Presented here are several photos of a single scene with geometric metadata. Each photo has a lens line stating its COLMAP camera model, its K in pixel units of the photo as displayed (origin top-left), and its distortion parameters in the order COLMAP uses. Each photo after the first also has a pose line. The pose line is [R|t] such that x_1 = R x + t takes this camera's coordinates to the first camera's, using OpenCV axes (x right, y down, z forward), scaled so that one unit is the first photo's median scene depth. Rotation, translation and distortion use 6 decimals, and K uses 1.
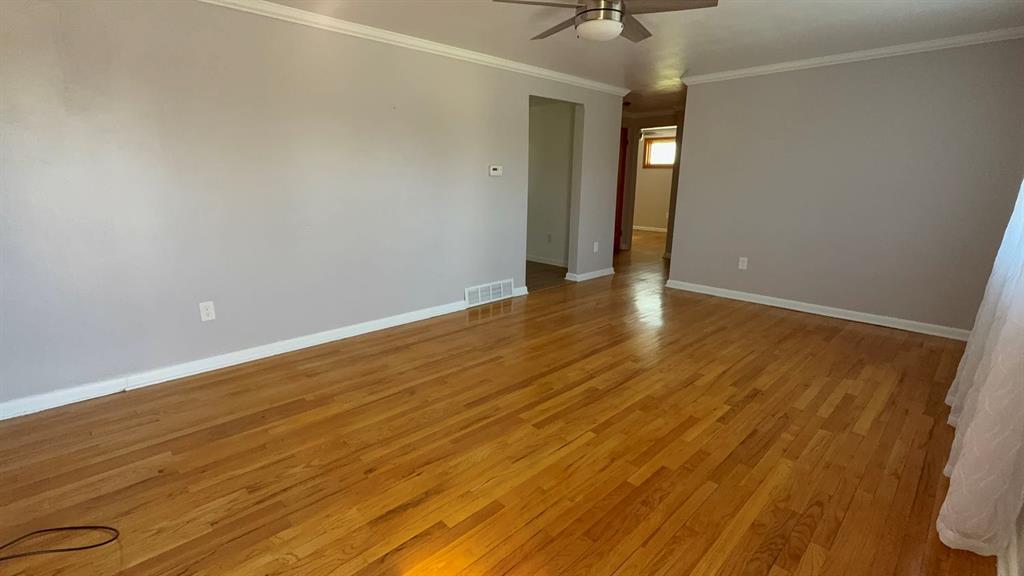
lens RADIAL K [[453.8, 0, 510.9], [0, 453.8, 290.7], [0, 0, 1]] dist [-0.017200, -0.000292]
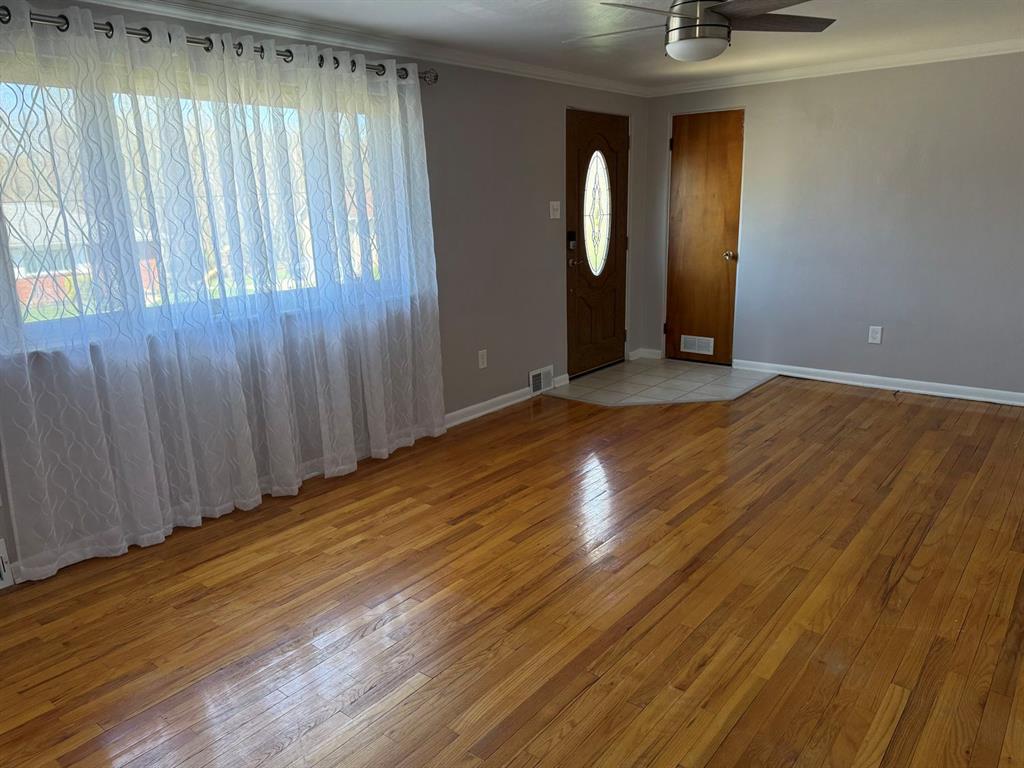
lens RADIAL K [[721.8, 0, 506.4], [0, 721.8, 390.8], [0, 0, 1]] dist [0.023614, -0.036135]
pose [[-0.993028, 0.055674, -0.103900, 0.525176], [-0.001546, 0.875206, 0.483747, -0.517945], [0.117866, 0.480535, -0.869019, 1.804320]]
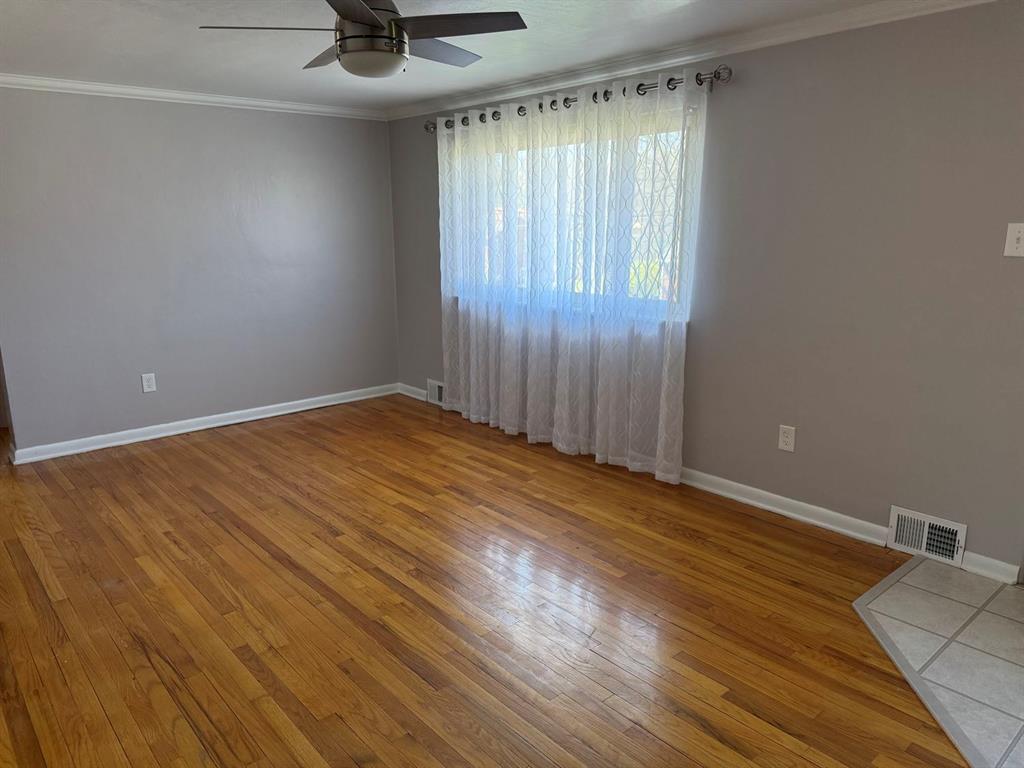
lens RADIAL K [[721.8, 0, 506.2], [0, 721.8, 376.9], [0, 0, 1]] dist [0.023614, -0.036135]
pose [[0.048940, -0.214000, 0.975607, -0.763596], [0.251024, 0.948061, 0.195366, -0.228281], [-0.966743, 0.235340, 0.100117, 0.631457]]
